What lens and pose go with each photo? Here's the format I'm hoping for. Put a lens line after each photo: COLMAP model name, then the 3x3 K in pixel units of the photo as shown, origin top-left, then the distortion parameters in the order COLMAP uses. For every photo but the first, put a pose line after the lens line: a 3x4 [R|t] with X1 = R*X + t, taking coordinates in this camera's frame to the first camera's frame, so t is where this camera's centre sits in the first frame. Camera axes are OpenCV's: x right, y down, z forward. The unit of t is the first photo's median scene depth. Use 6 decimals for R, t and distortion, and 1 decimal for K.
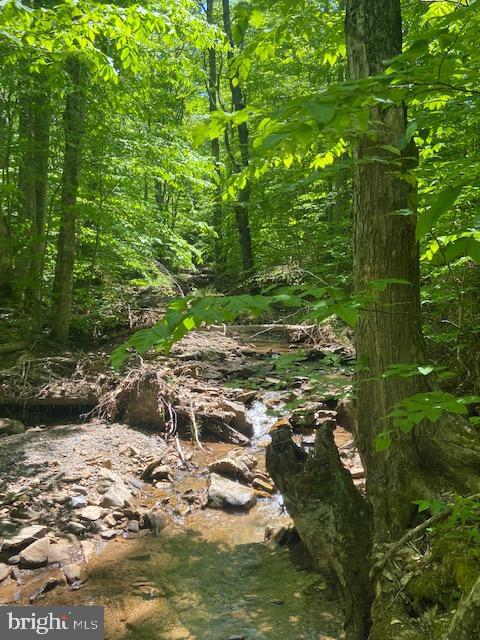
lens RADIAL K [[574.1, 0, 240.0], [0, 574.1, 320.0], [0, 0, 1]] dist [0.126626, -0.187485]
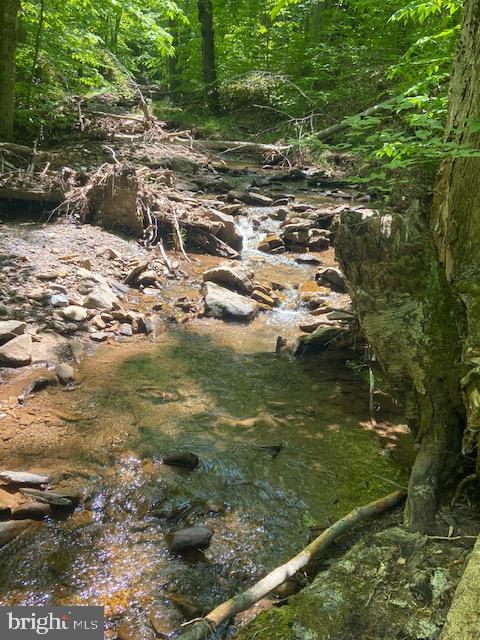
lens RADIAL K [[574.1, 0, 240.0], [0, 574.1, 320.0], [0, 0, 1]] dist [0.126626, -0.187485]
pose [[0.993082, 0.048822, 0.106789, -0.076643], [-0.076433, 0.959181, 0.272267, 0.065360], [-0.089138, -0.278546, 0.956278, 0.115122]]
